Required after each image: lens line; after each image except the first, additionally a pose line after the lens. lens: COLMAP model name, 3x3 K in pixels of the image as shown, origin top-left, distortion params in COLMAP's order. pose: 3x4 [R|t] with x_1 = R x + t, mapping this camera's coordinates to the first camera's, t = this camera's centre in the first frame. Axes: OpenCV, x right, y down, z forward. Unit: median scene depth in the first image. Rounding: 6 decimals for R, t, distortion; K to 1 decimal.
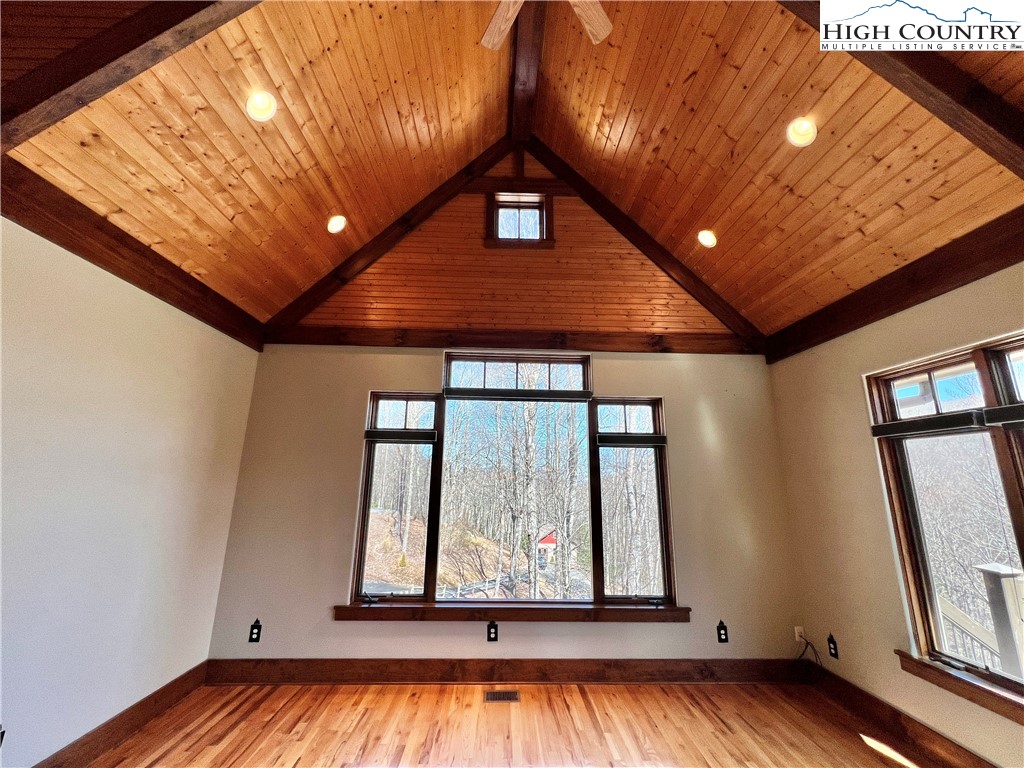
lens RADIAL K [[409.0, 0, 507.7], [0, 409.0, 385.1], [0, 0, 1]] dist [-0.000747, -0.000038]
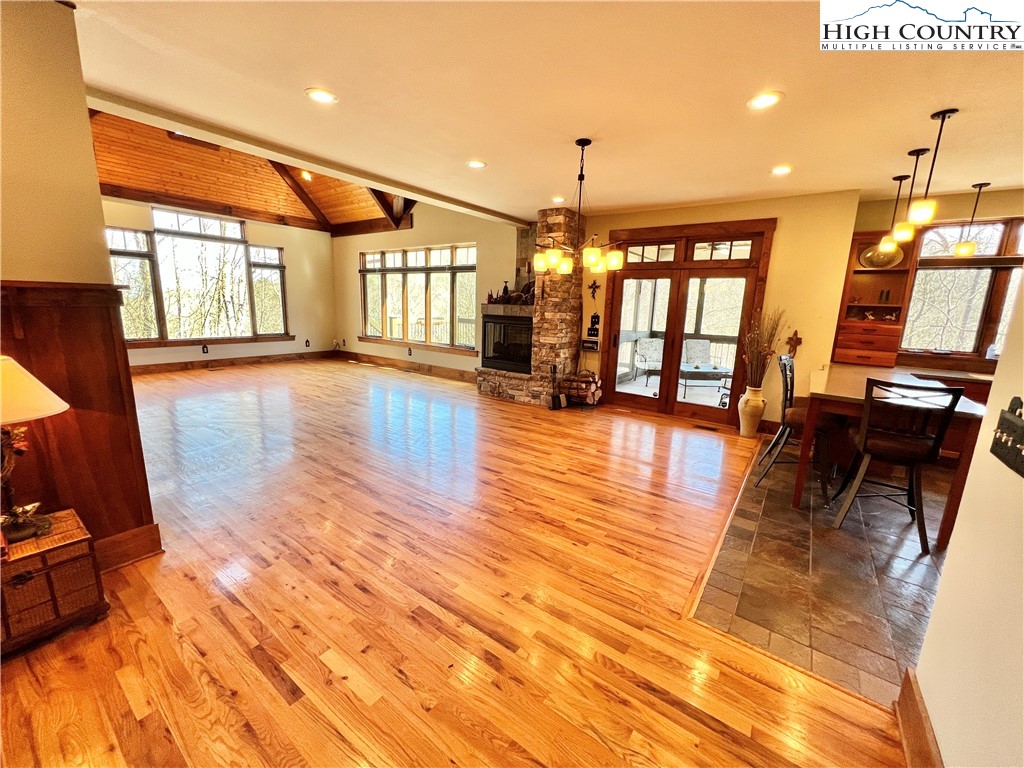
lens RADIAL K [[409.0, 0, 507.9], [0, 409.0, 381.9], [0, 0, 1]] dist [-0.000747, -0.000038]
pose [[0.623471, -0.141548, 0.768926, -0.640813], [-0.196839, 0.923379, 0.329584, -0.255533], [-0.756662, -0.356841, 0.547838, -1.324140]]
